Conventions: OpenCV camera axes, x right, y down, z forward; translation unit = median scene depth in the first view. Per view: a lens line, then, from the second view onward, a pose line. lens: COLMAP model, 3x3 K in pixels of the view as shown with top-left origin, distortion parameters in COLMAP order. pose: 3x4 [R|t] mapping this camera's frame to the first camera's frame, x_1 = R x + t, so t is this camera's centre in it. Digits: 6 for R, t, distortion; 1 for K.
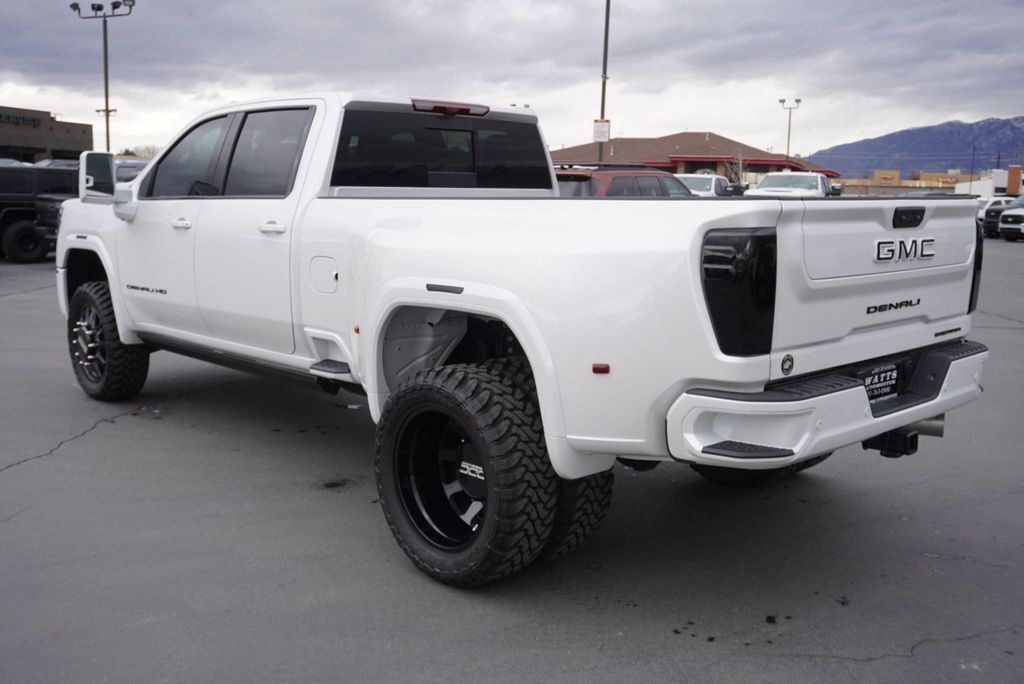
lens RADIAL K [[986.9, 0, 492.2], [0, 986.9, 356.2], [0, 0, 1]] dist [0.026115, 0.000000]
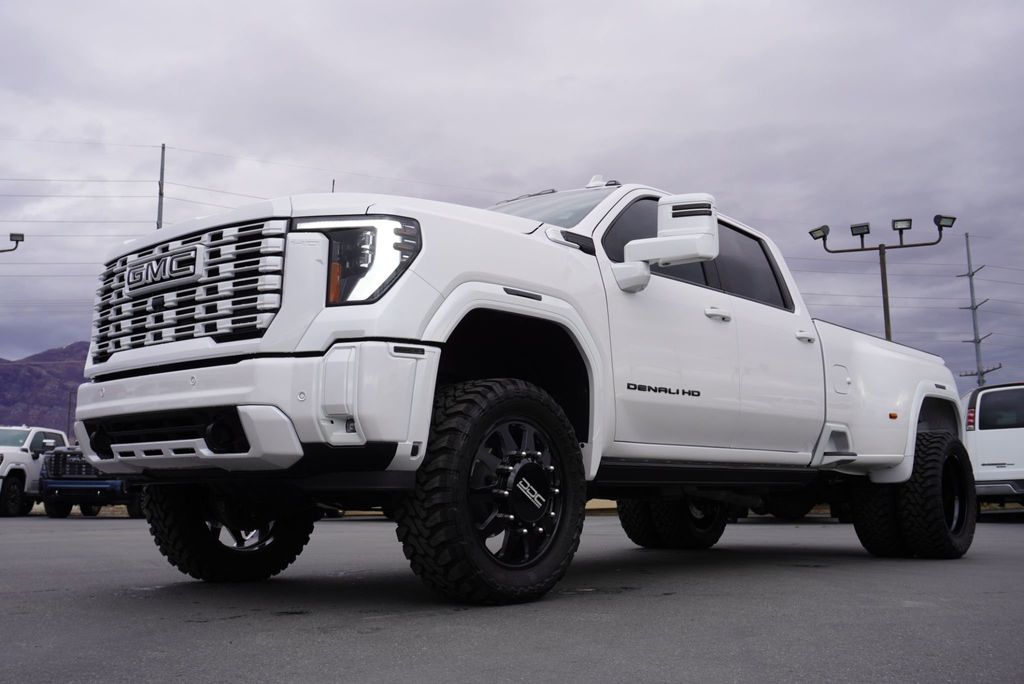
lens RADIAL K [[1019.4, 0, 511.5], [0, 1019.4, 340.8], [0, 0, 1]] dist [-0.008914, 0.000000]
pose [[-0.124358, 0.139552, 0.982375, -1.055323], [0.159739, 0.979962, -0.118988, -0.032072], [-0.979295, 0.142127, -0.144158, 1.195953]]
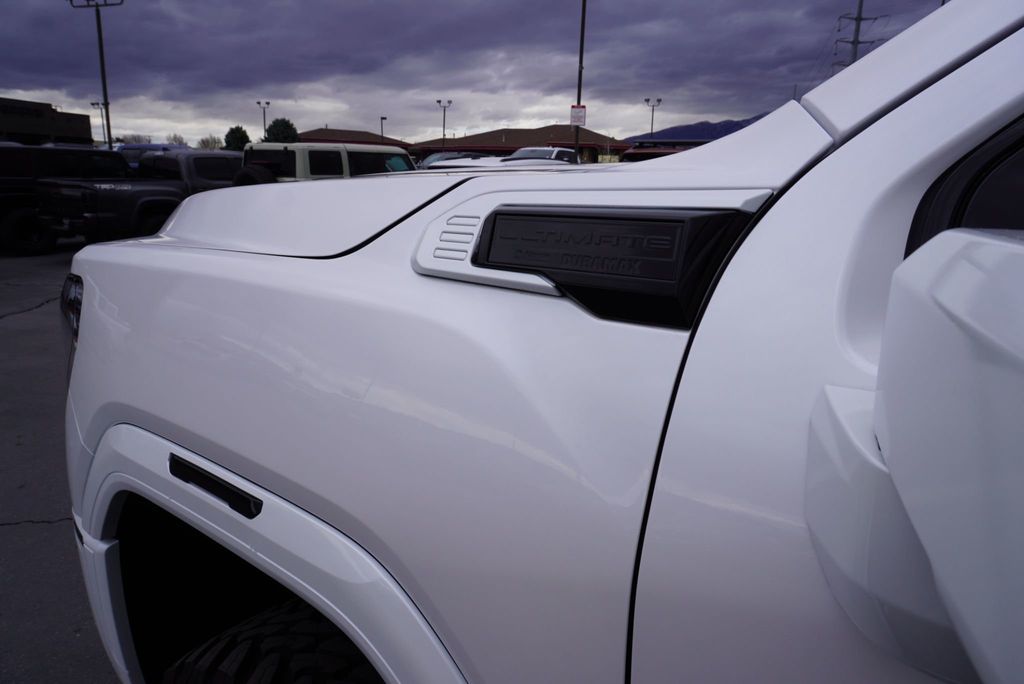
lens RADIAL K [[682.8, 0, 509.7], [0, 682.8, 345.9], [0, 0, 1]] dist [-0.030963, 0.028495]
pose [[0.987201, -0.041404, 0.154011, -0.415749], [0.027411, 0.995391, 0.091898, -0.169879], [-0.157106, -0.086500, 0.983786, 0.957834]]
